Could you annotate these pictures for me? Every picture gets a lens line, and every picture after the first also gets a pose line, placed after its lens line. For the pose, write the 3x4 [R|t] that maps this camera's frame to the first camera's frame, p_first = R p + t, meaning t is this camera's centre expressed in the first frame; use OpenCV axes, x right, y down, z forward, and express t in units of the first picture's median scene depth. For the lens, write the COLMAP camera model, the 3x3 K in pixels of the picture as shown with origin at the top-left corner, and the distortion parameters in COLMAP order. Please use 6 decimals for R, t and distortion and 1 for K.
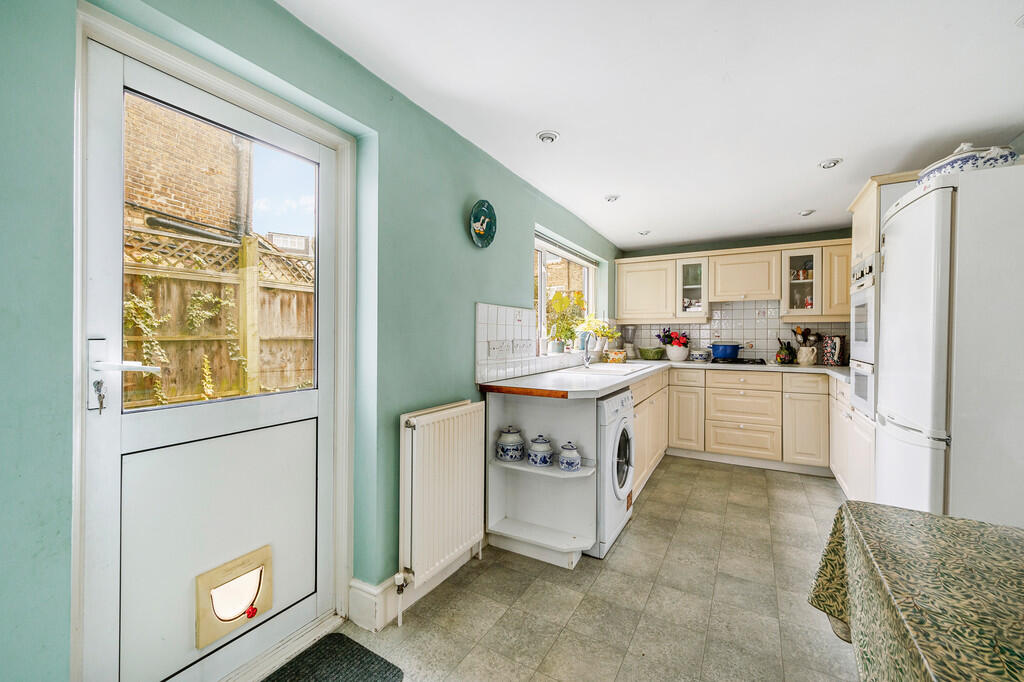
lens RADIAL K [[469.3, 0, 513.7], [0, 469.3, 331.7], [0, 0, 1]] dist [0.000924, -0.000004]
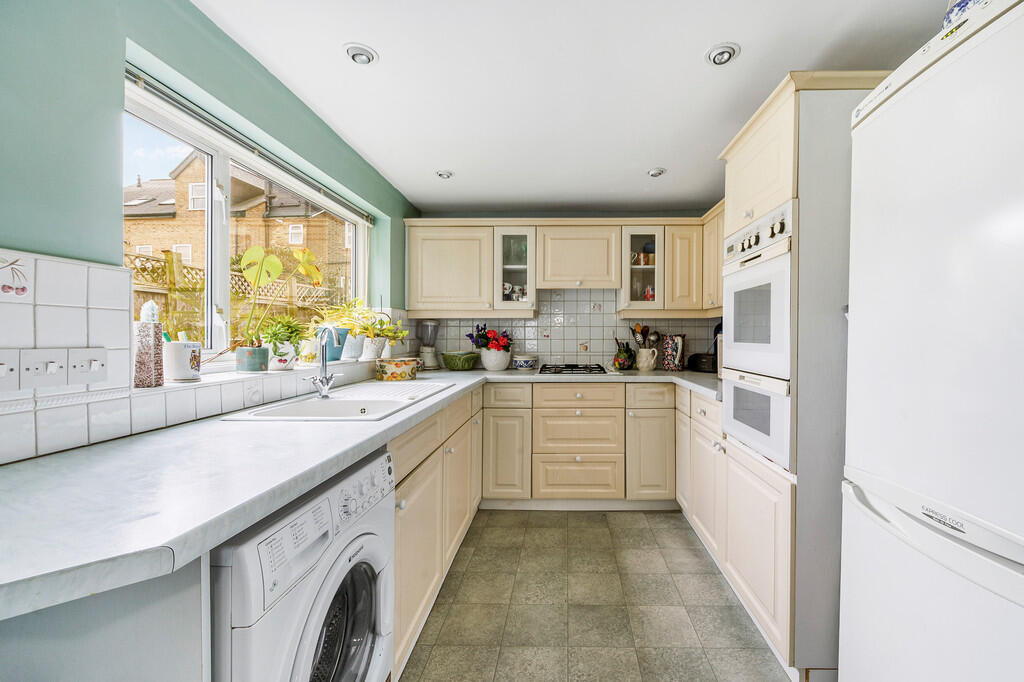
lens RADIAL K [[469.3, 0, 513.7], [0, 469.3, 331.7], [0, 0, 1]] dist [0.000924, -0.000004]
pose [[0.936619, -0.000156, 0.350349, 0.128991], [0.000369, 1.000000, -0.000541, 0.003543], [-0.350349, 0.000636, 0.936619, 0.334333]]
